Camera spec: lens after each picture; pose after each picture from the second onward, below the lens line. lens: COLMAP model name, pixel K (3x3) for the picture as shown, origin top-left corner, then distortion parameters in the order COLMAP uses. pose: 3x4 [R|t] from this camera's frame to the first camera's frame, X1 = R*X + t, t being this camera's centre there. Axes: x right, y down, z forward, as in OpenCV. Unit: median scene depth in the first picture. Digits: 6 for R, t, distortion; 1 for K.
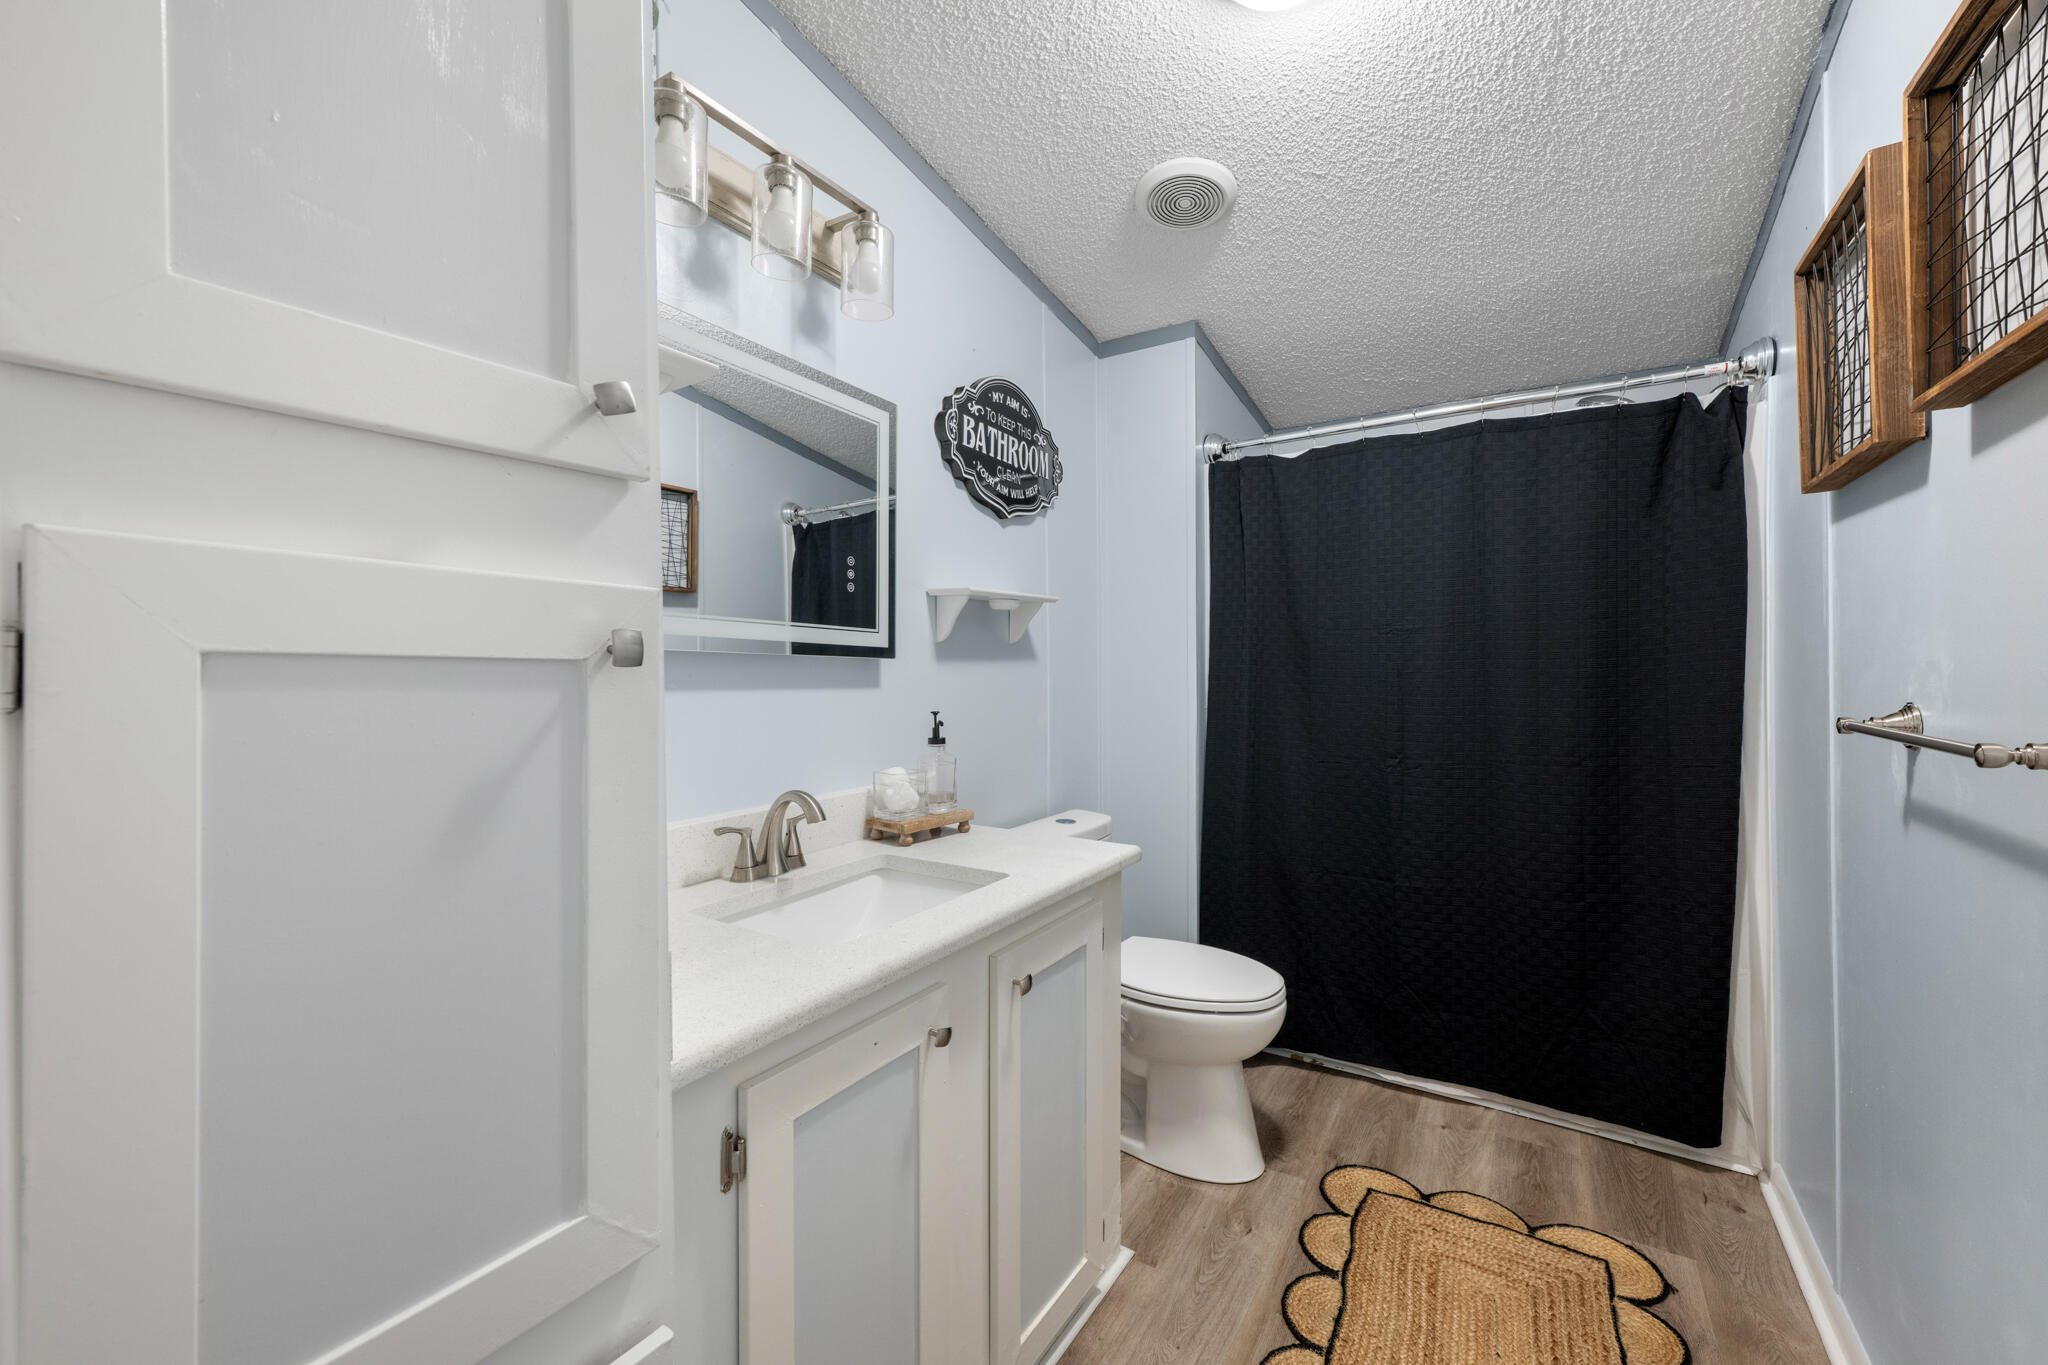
lens RADIAL K [[805.7, 0, 1026.1], [0, 805.7, 671.9], [0, 0, 1]] dist [-0.000159, -0.000011]
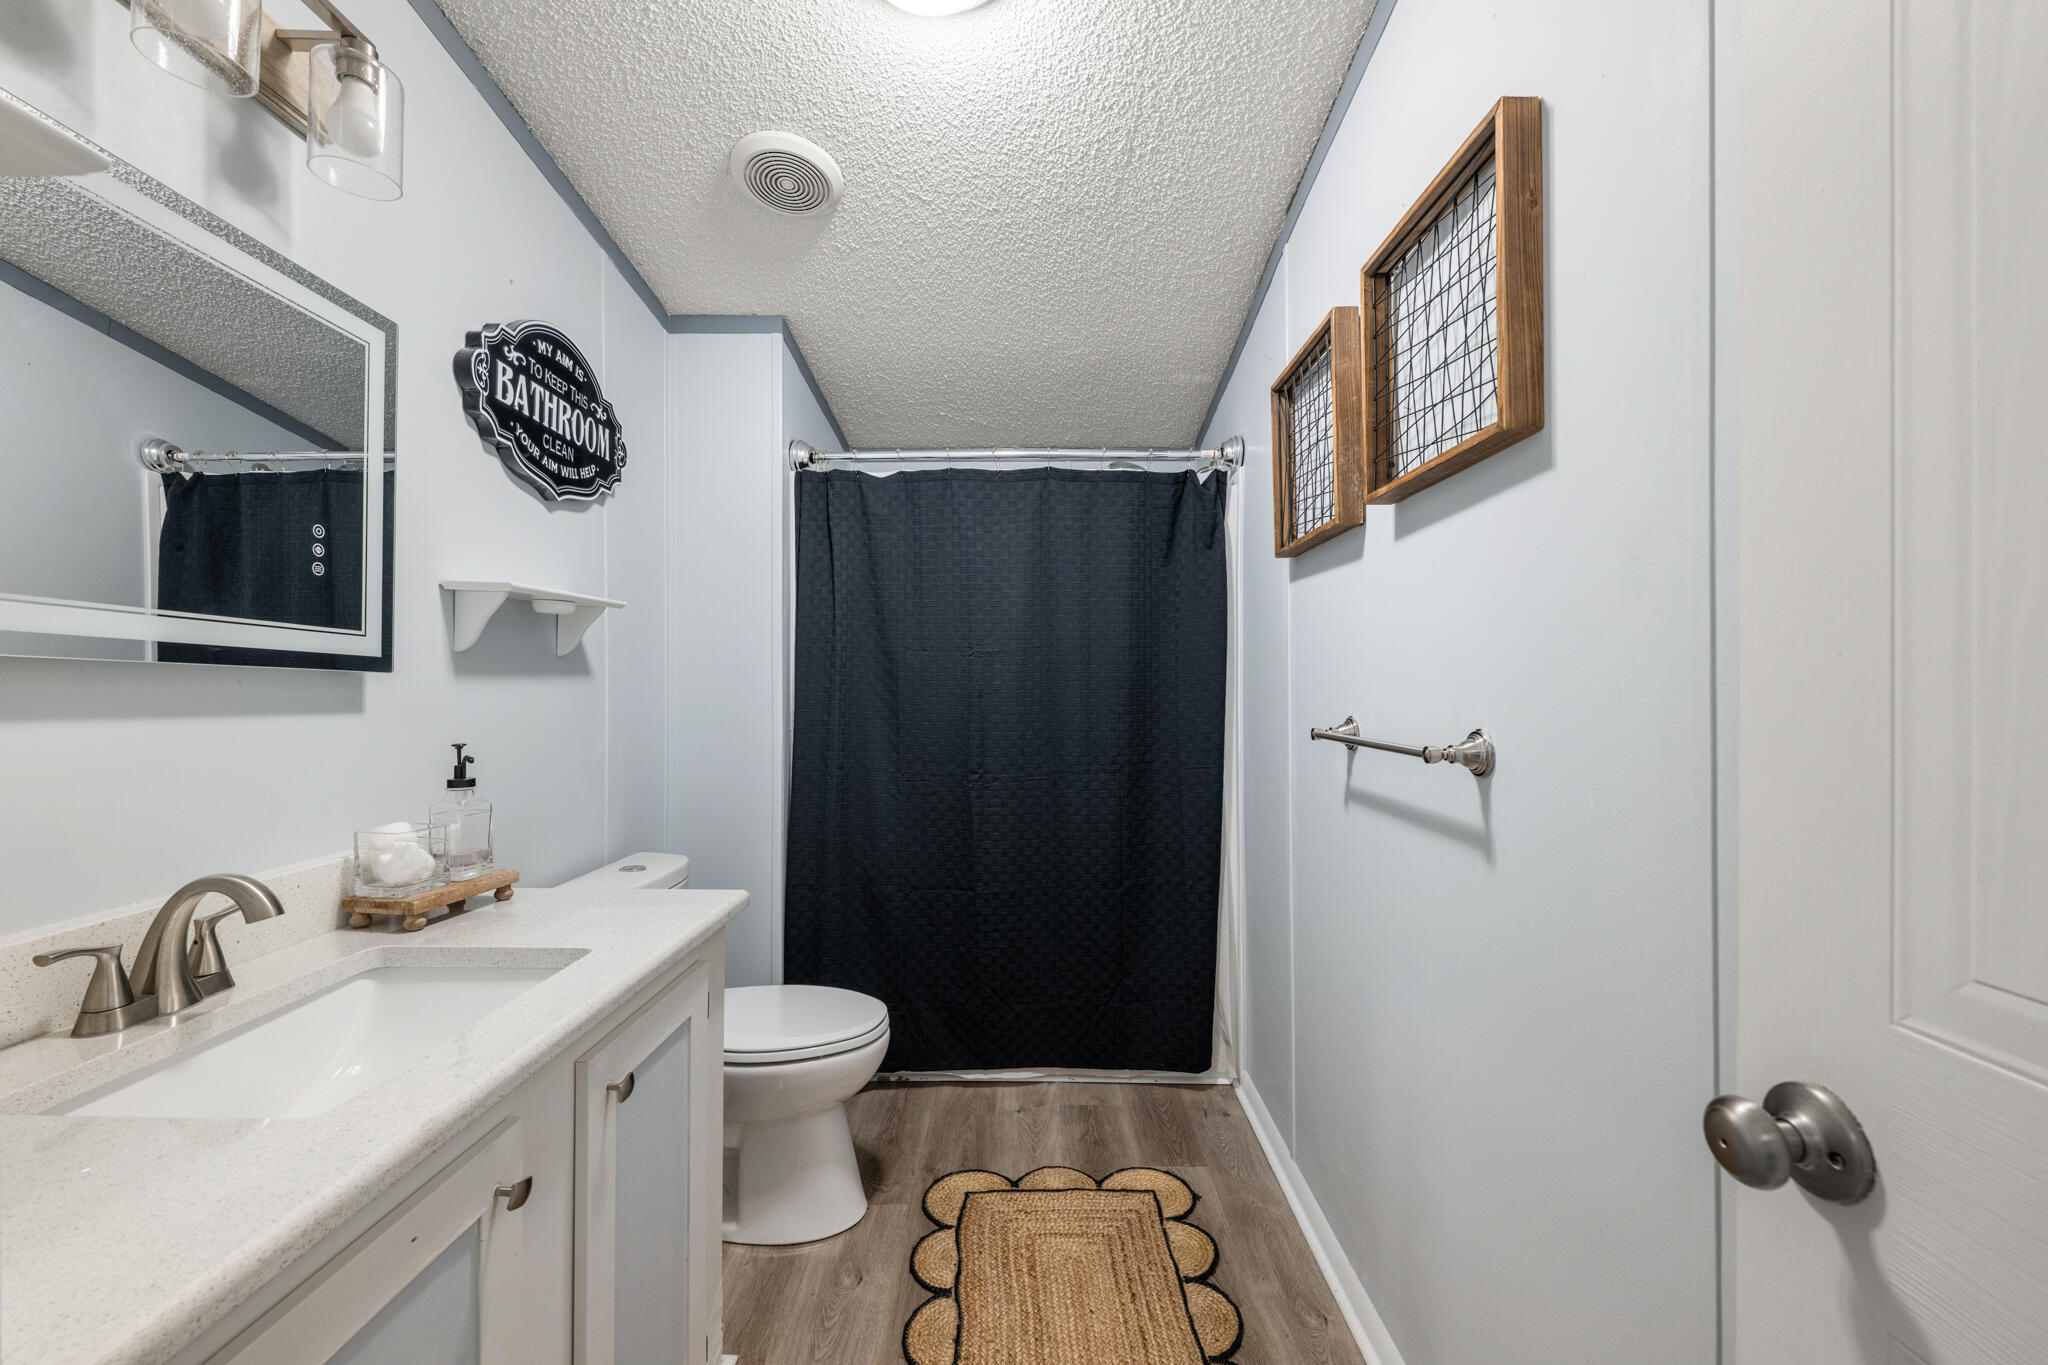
lens RADIAL K [[805.7, 0, 1024.0], [0, 805.7, 685.4], [0, 0, 1]] dist [-0.000159, -0.000011]
pose [[0.848015, 0.006573, 0.529932, -0.064478], [-0.003286, 0.999969, -0.007145, -0.001821], [-0.529963, 0.004317, 0.848010, 0.083842]]
